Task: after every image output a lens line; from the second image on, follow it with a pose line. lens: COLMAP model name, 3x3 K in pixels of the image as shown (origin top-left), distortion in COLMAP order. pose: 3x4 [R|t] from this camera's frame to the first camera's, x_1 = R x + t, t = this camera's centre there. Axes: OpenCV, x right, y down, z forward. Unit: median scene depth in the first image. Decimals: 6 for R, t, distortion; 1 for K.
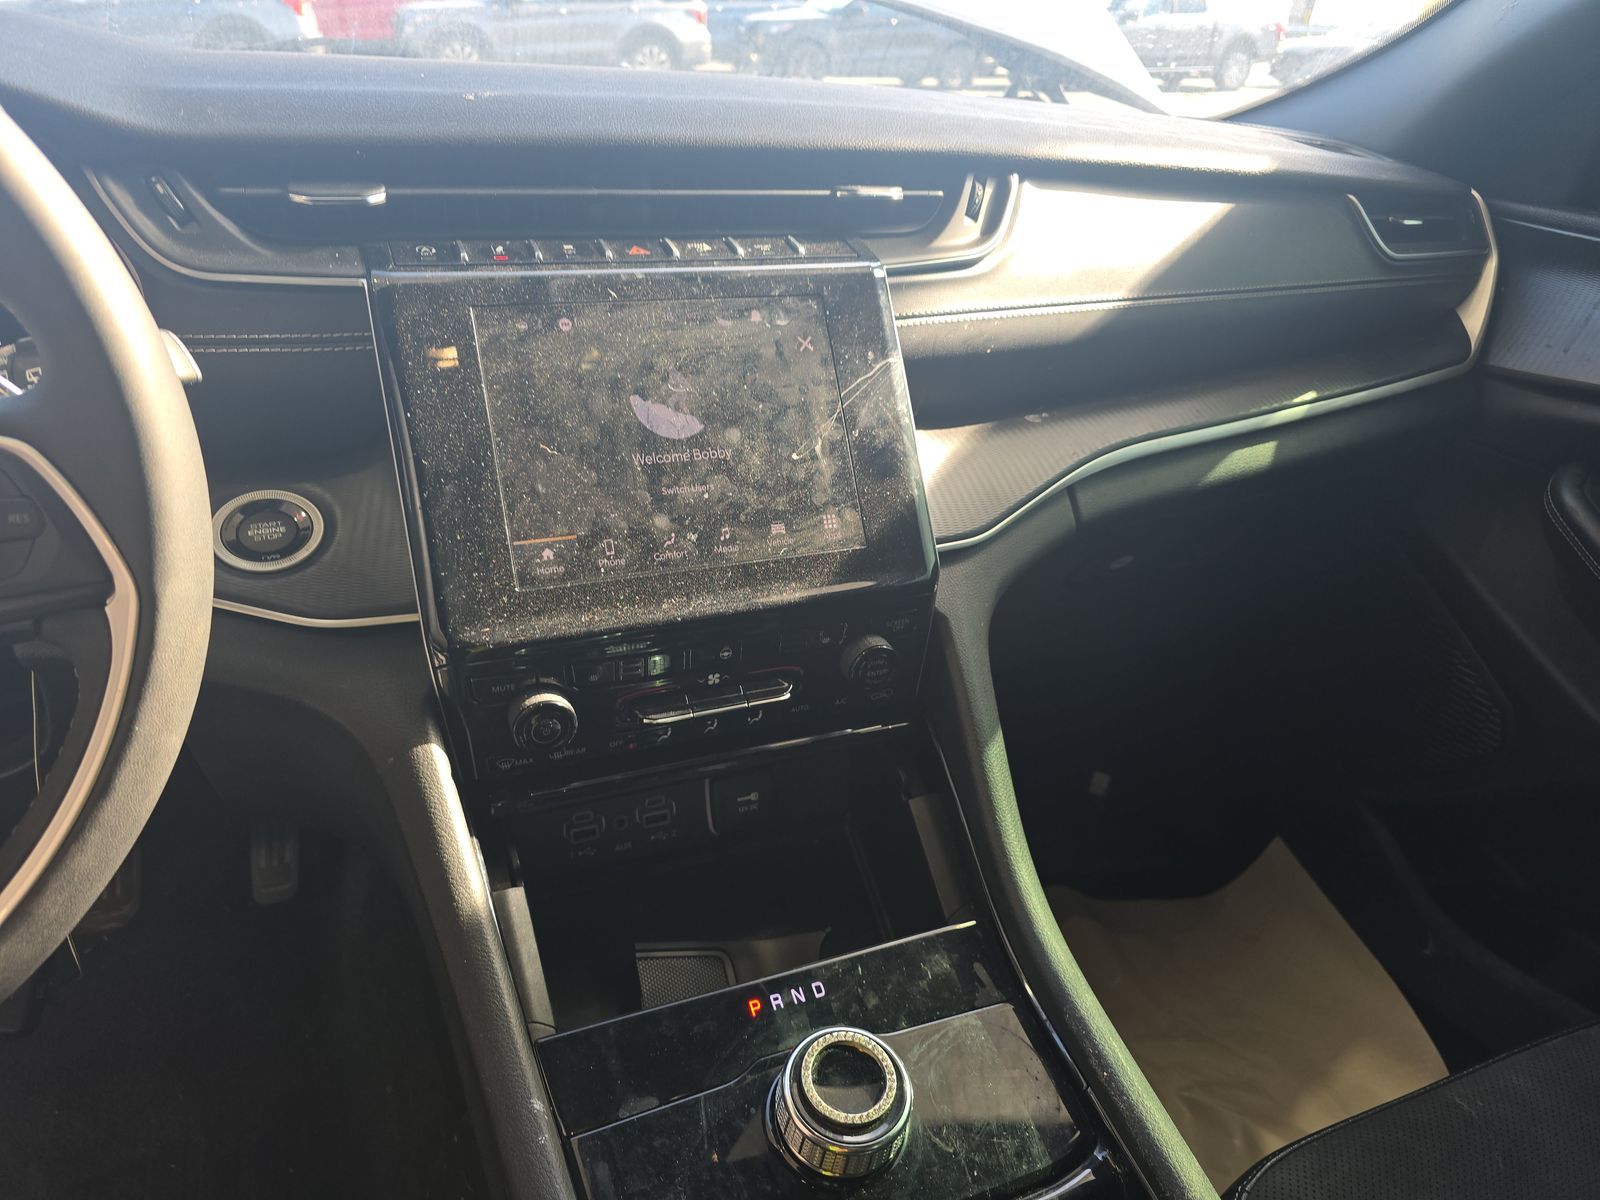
lens RADIAL K [[1068.6, 0, 798.1], [0, 1068.6, 601.3], [0, 0, 1]] dist [0.003590, -0.021808]
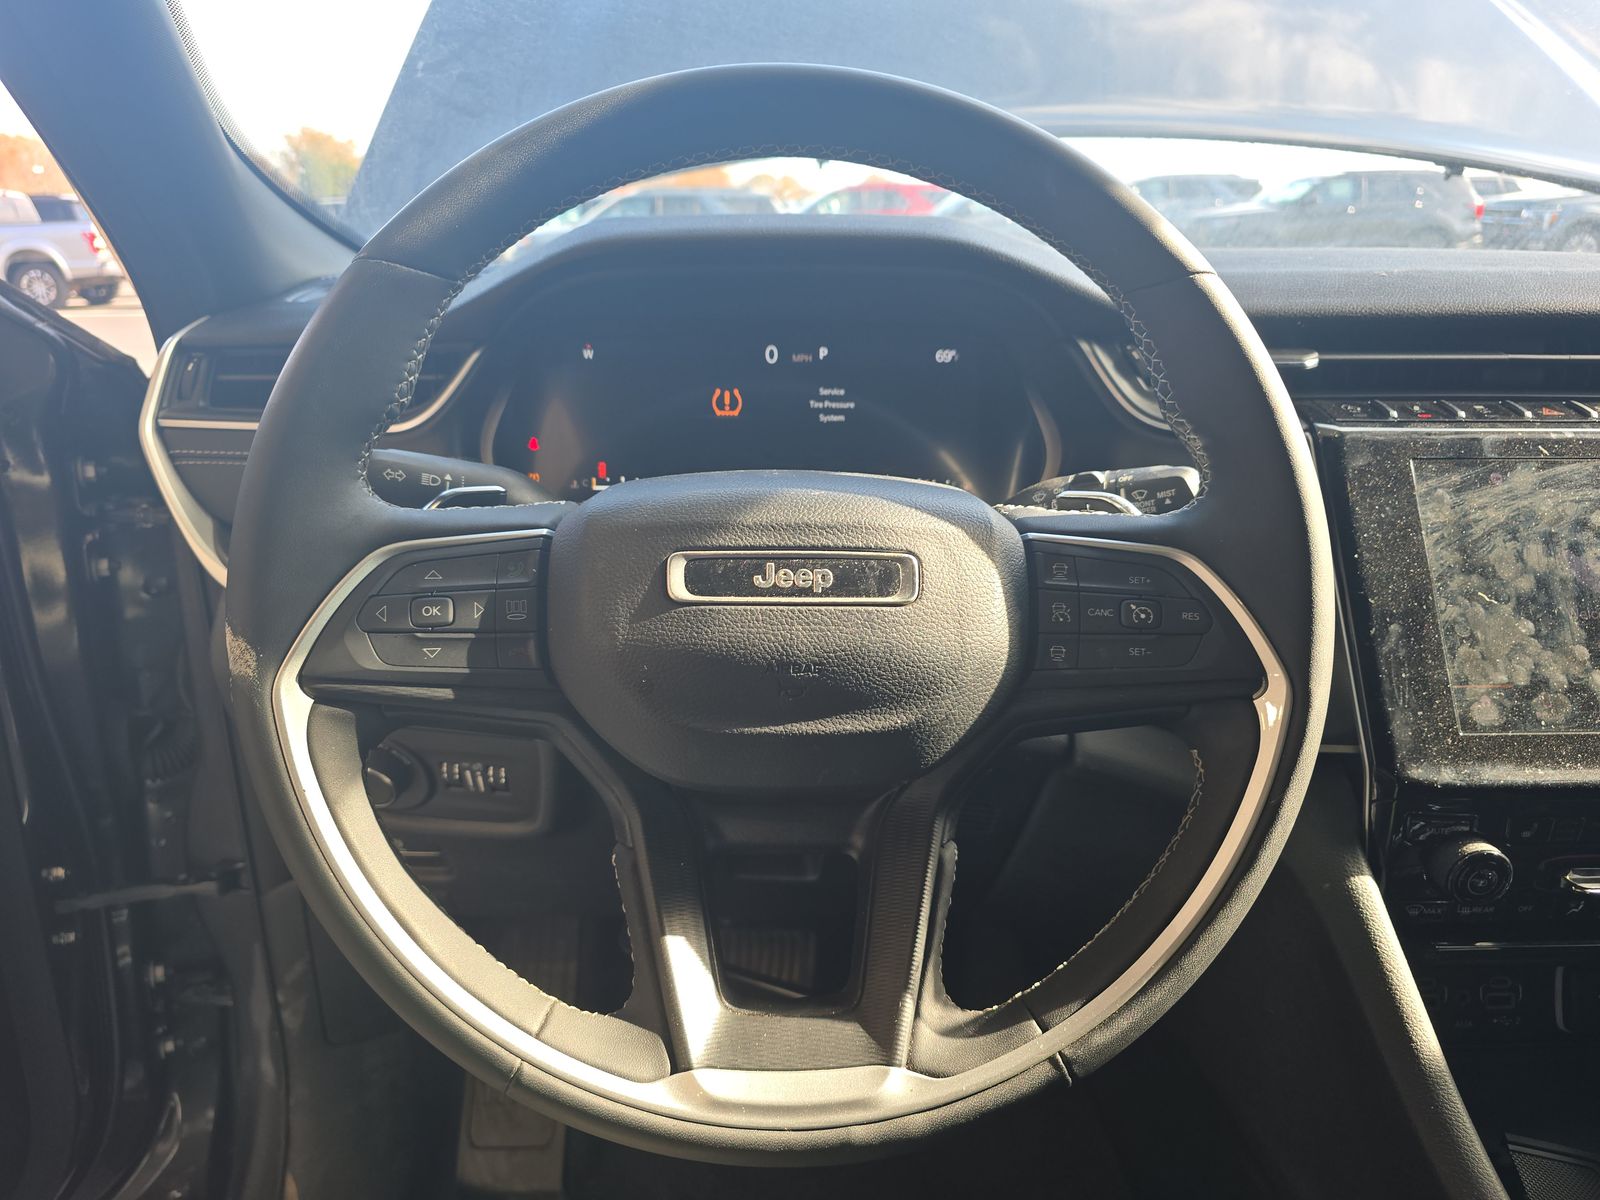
lens RADIAL K [[1068.6, 0, 796.9], [0, 1068.6, 595.6], [0, 0, 1]] dist [0.003590, -0.021808]
pose [[0.929261, 0.063935, -0.363849, -0.471701], [-0.123681, 0.981915, -0.143339, 0.080422], [0.348104, 0.178201, 0.920363, -0.152025]]
